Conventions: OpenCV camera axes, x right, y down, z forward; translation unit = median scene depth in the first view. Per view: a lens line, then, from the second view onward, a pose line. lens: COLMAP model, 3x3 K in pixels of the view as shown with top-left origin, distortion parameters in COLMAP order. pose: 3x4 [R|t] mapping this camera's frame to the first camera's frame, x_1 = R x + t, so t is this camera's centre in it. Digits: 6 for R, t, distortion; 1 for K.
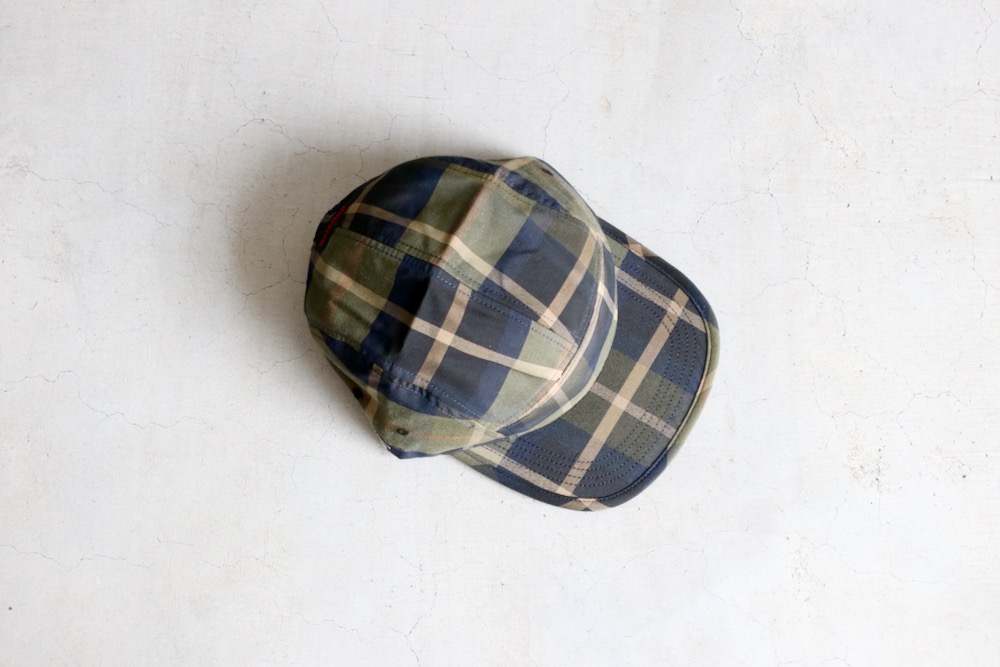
lens RADIAL K [[1640.0, 0, 495.7], [0, 1640.0, 403.2], [0, 0, 1]] dist [-0.028709, -0.039534]
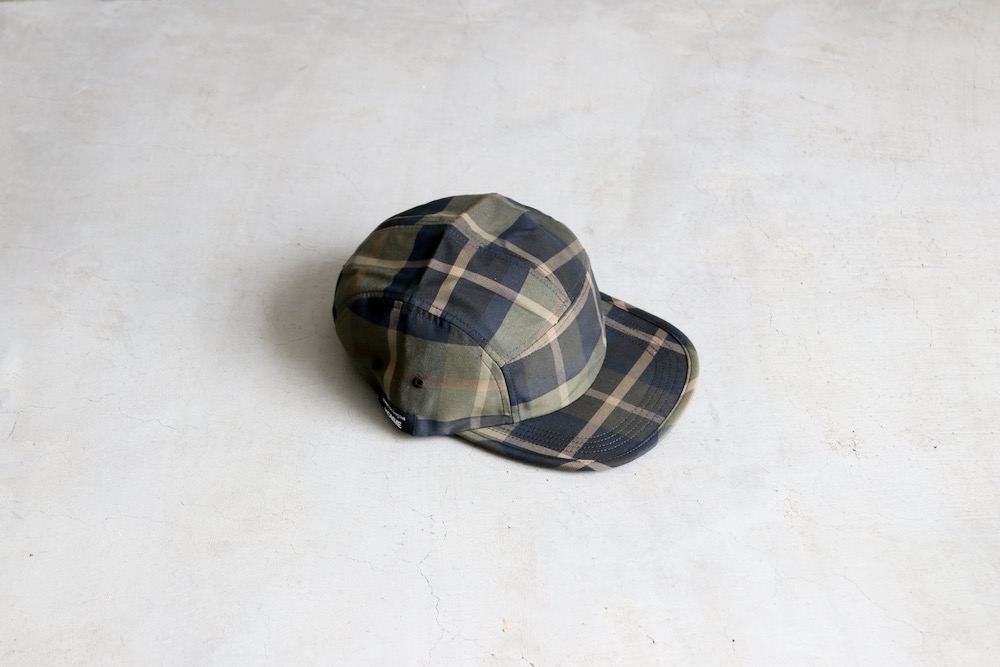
lens RADIAL K [[1995.4, 0, 500.0], [0, 1995.4, 333.5], [0, 0, 1]] dist [0.071527, 0.111908]
pose [[0.999879, -0.007711, 0.013545, -0.017942], [0.014692, 0.756318, -0.654039, 0.846337], [-0.005201, 0.654158, 0.756340, -0.047574]]
